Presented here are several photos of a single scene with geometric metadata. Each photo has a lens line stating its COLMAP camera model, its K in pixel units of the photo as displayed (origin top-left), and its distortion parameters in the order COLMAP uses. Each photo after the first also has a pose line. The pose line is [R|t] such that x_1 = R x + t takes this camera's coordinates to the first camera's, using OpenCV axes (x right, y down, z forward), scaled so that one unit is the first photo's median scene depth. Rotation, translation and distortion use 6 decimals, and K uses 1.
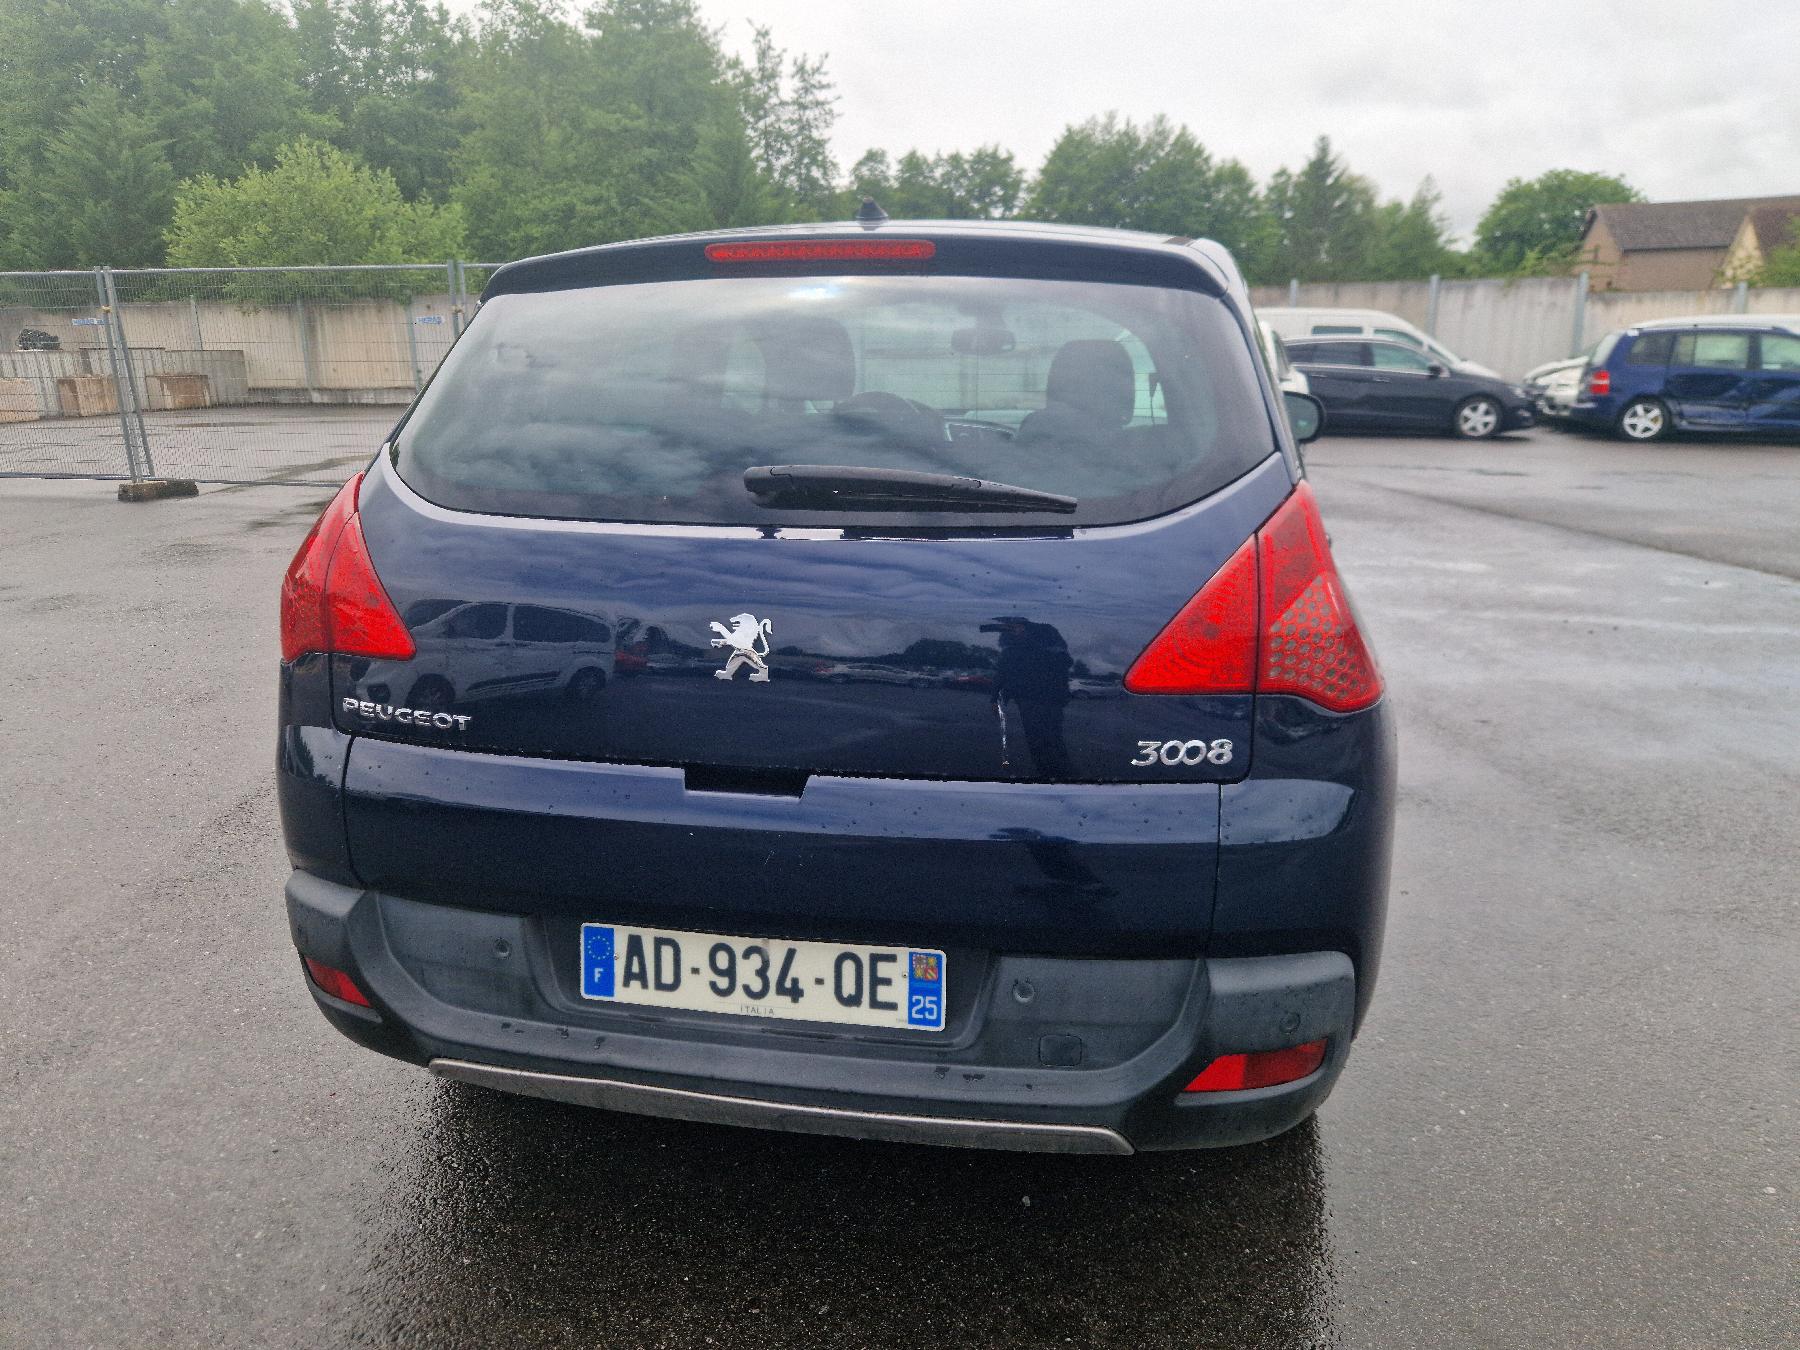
lens RADIAL K [[1239.9, 0, 888.0], [0, 1239.9, 668.4], [0, 0, 1]] dist [0.068004, -0.050710]
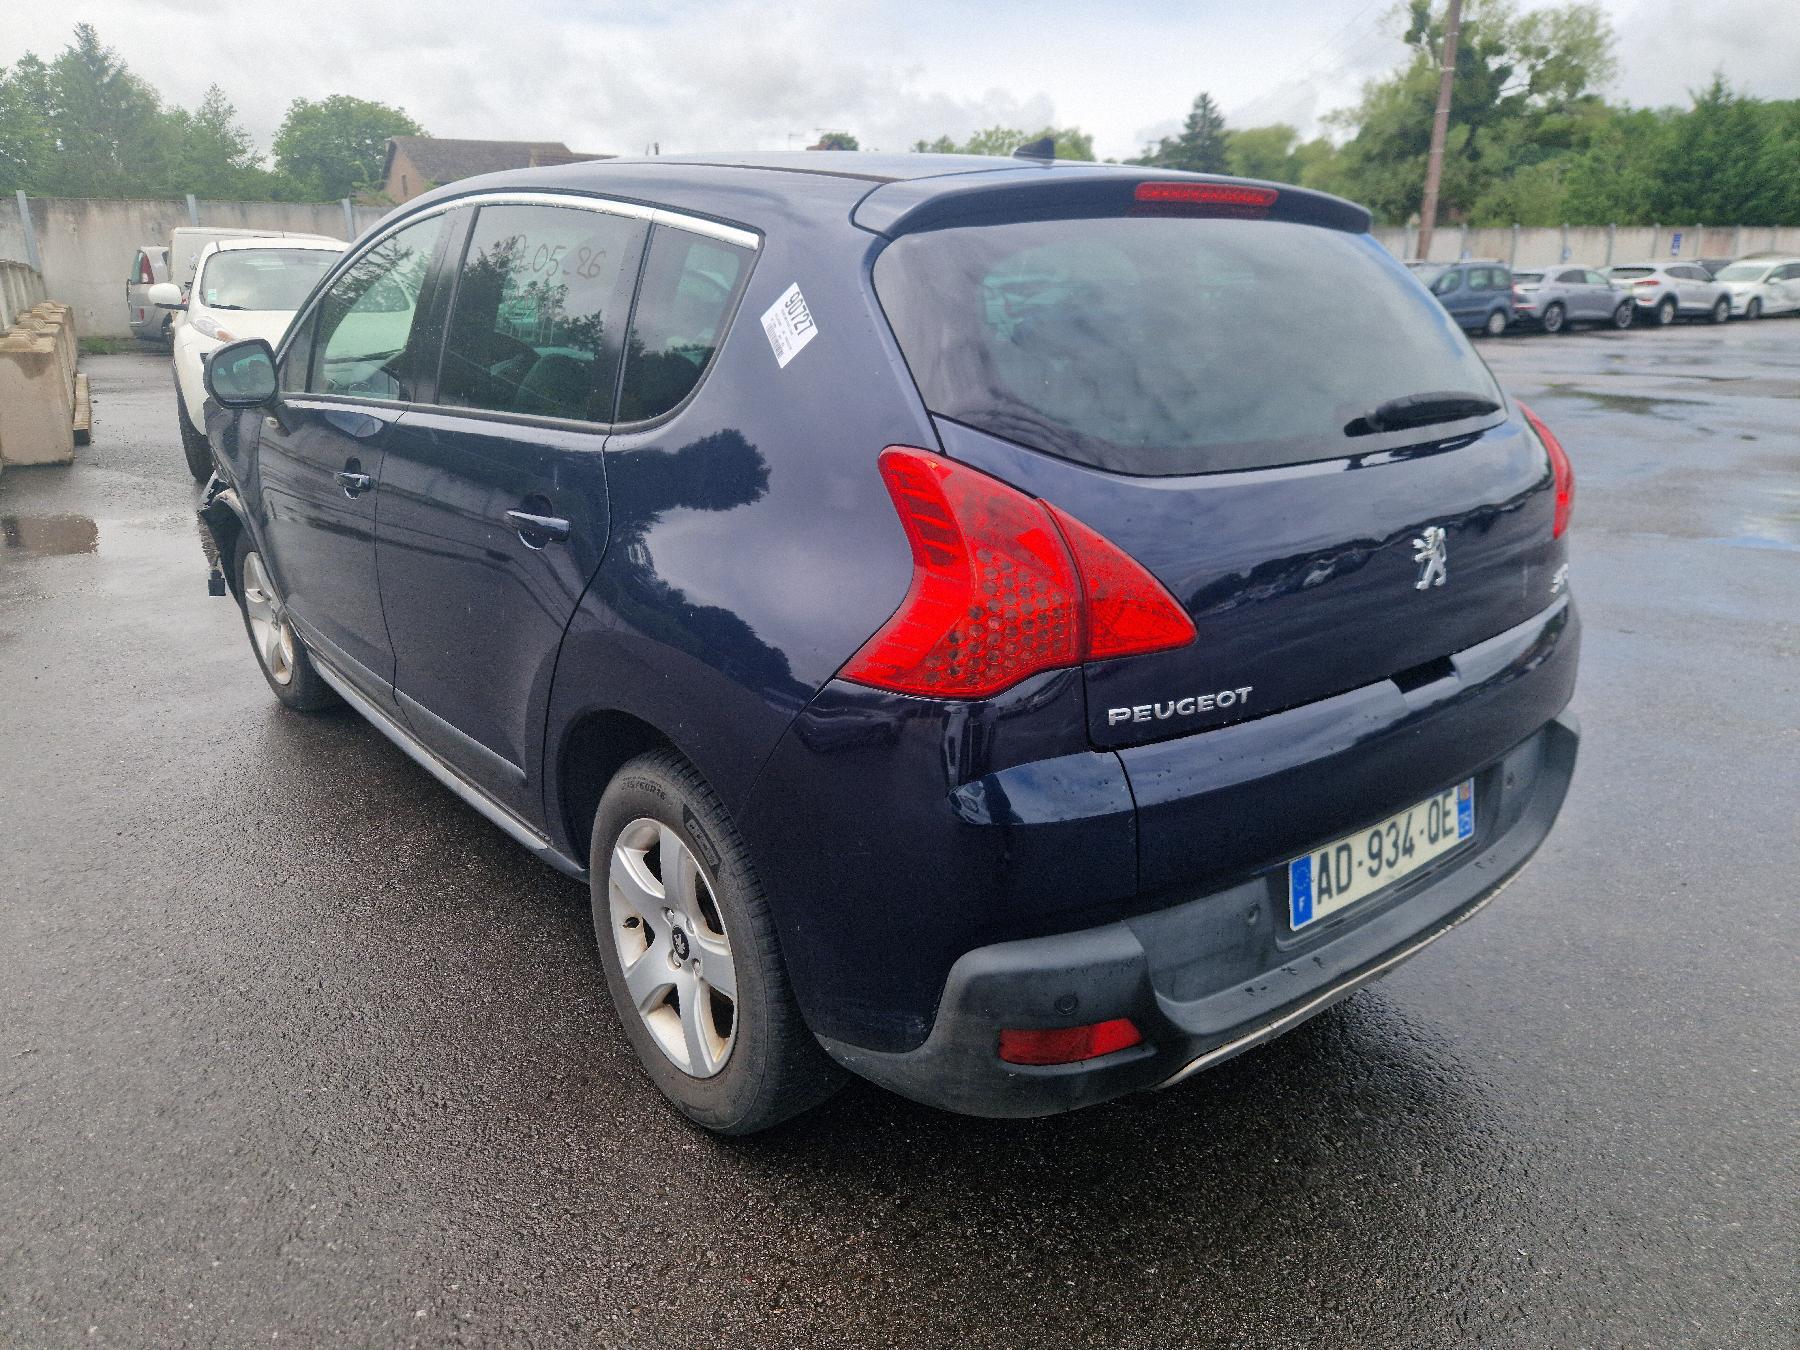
lens RADIAL K [[1239.9, 0, 893.1], [0, 1239.9, 674.5], [0, 0, 1]] dist [0.068004, -0.050710]
pose [[0.644271, -0.232591, 0.728572, -0.203464], [0.189289, 0.971489, 0.142754, -0.026714], [-0.741003, 0.045939, 0.669929, 0.095264]]
